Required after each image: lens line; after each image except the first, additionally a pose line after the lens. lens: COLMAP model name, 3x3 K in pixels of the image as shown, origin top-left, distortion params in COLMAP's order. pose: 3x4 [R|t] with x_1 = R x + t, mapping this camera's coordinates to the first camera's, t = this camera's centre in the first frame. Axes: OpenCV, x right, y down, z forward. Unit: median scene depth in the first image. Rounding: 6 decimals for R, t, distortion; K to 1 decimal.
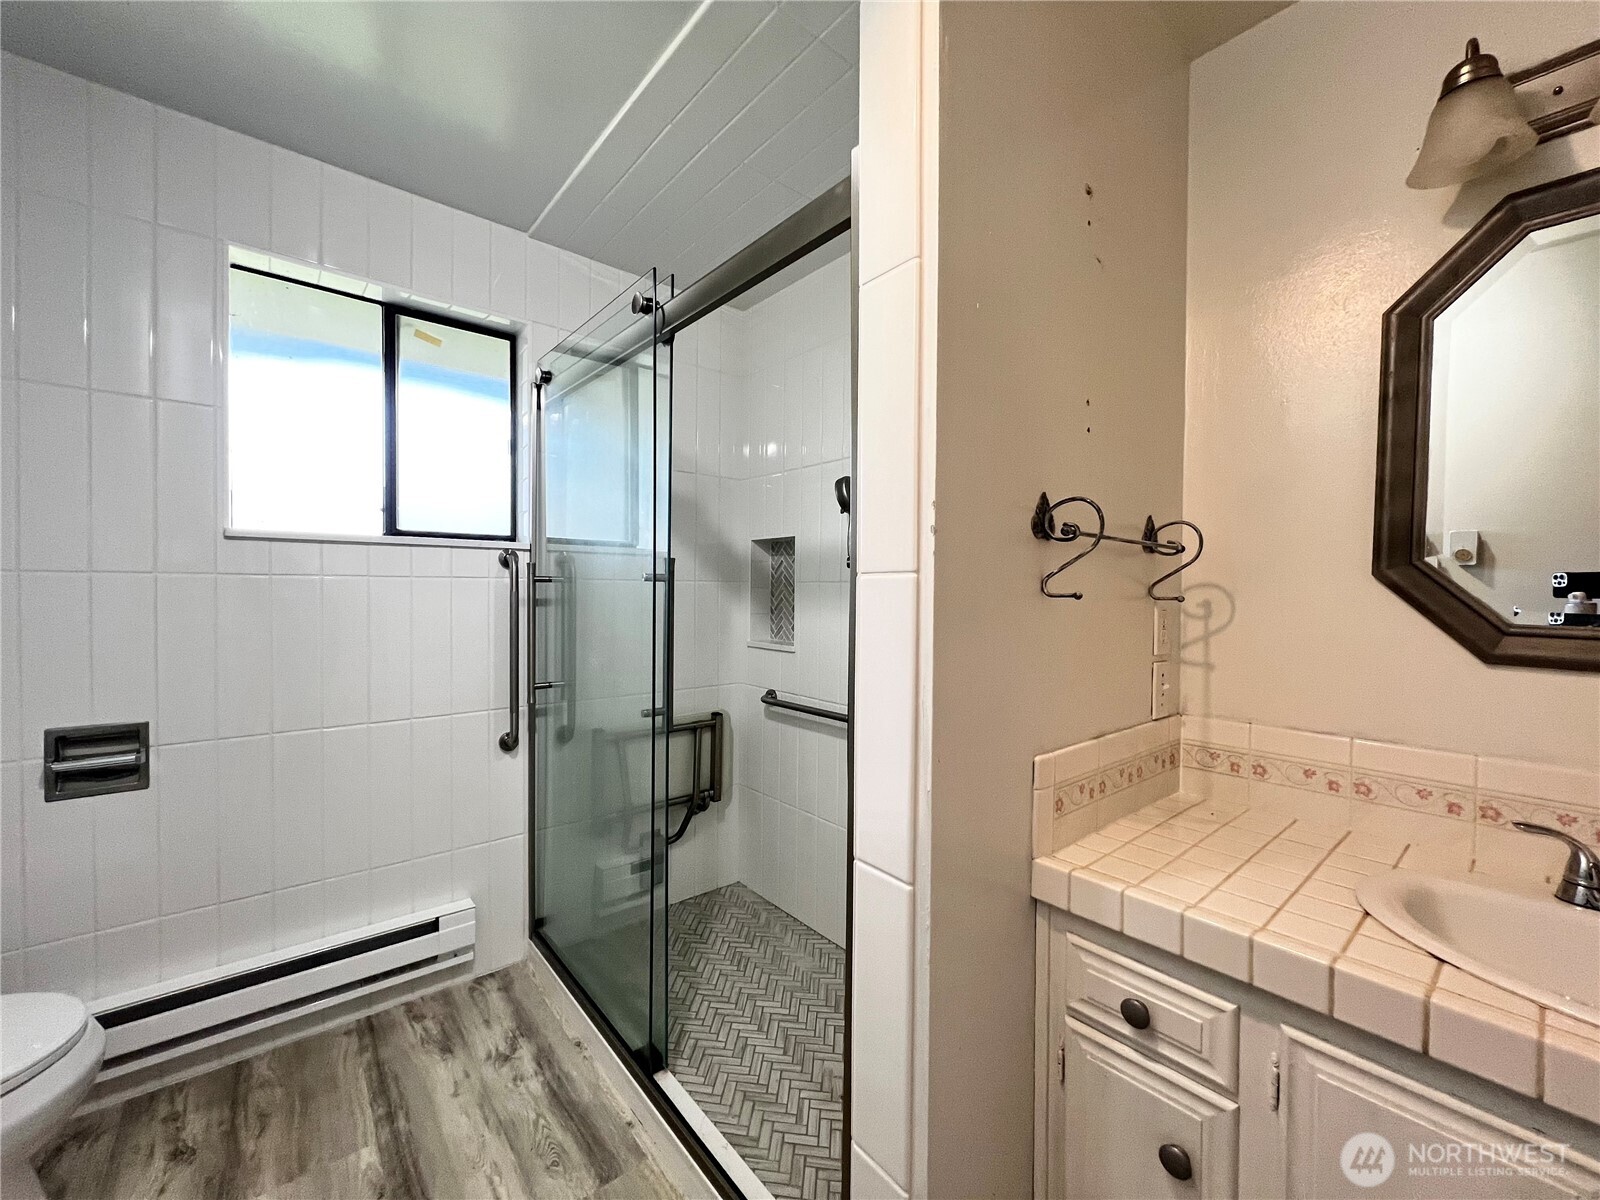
lens RADIAL K [[695.6, 0, 800.0], [0, 695.6, 600.0], [0, 0, 1]] dist [0.000681, -0.000034]
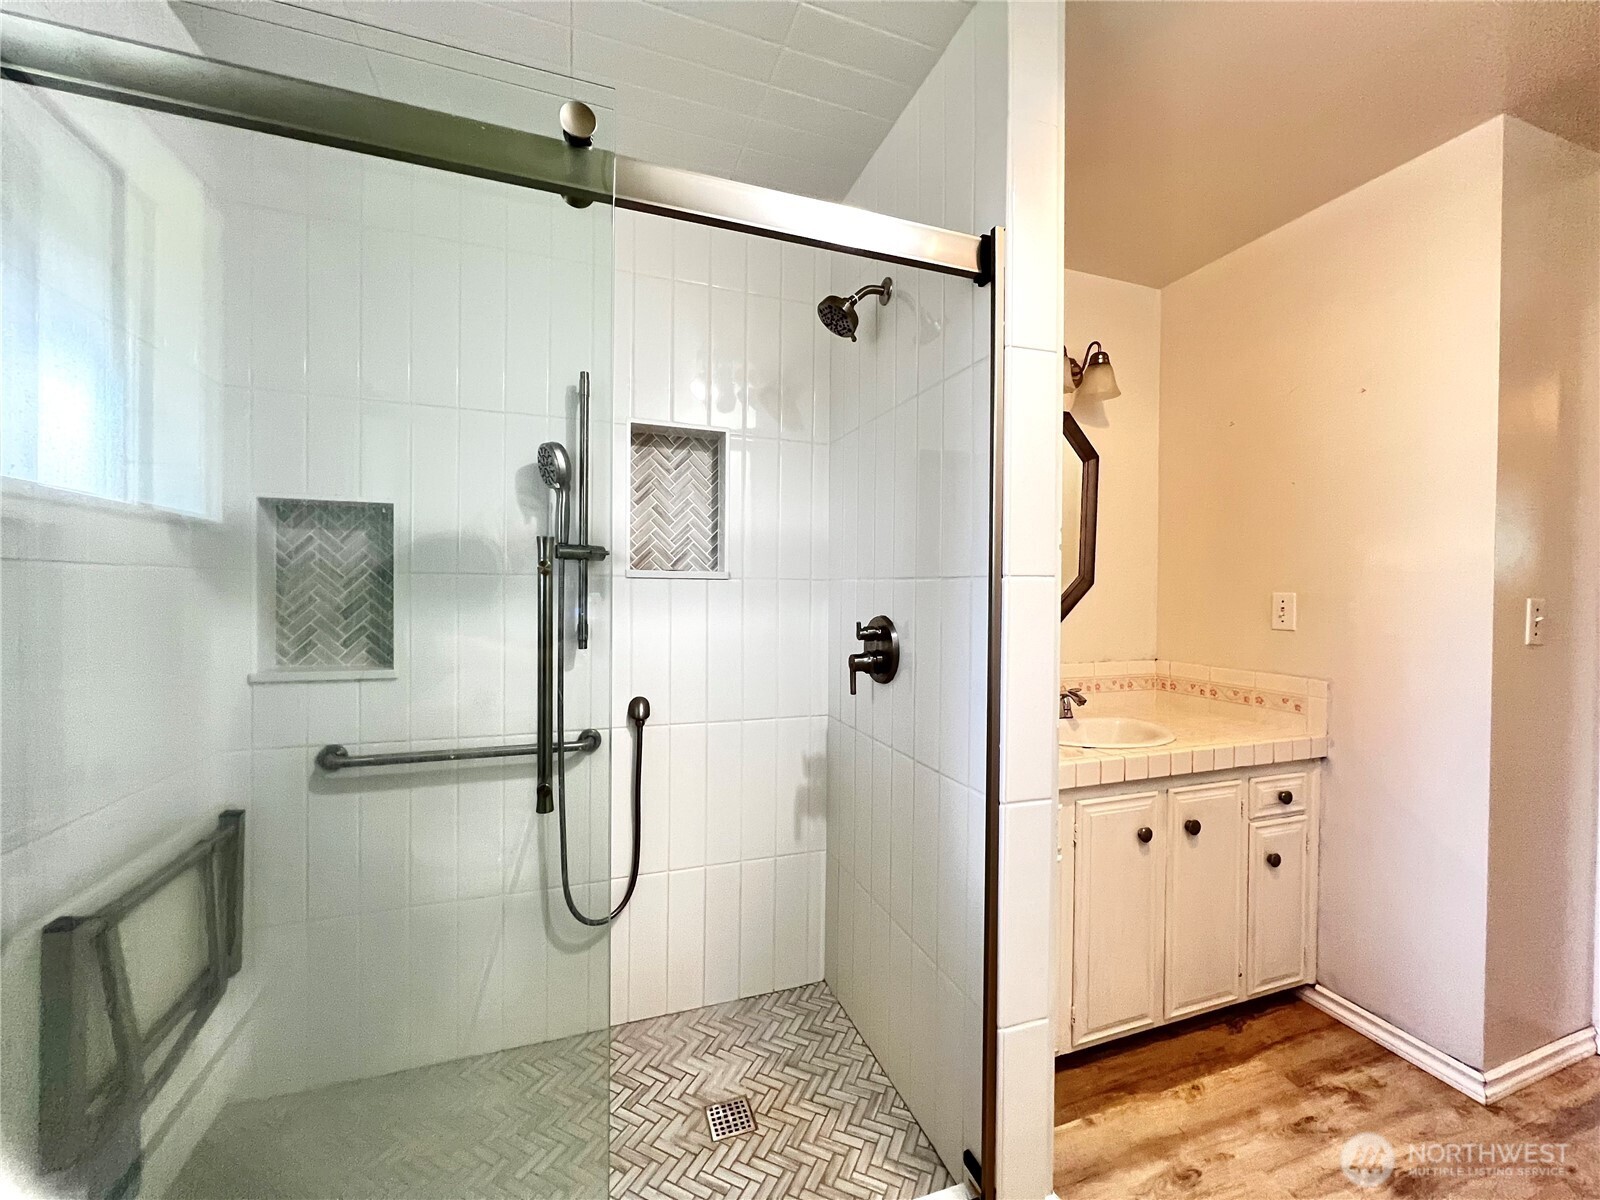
lens RADIAL K [[639.4, 0, 800.0], [0, 639.4, 600.0], [0, 0, 1]] dist [-0.000729, -0.000092]
pose [[0.340902, -0.041935, 0.939163, -0.436617], [0.005281, 0.999074, 0.042693, -0.023678], [-0.940084, -0.009595, 0.340808, 0.415895]]
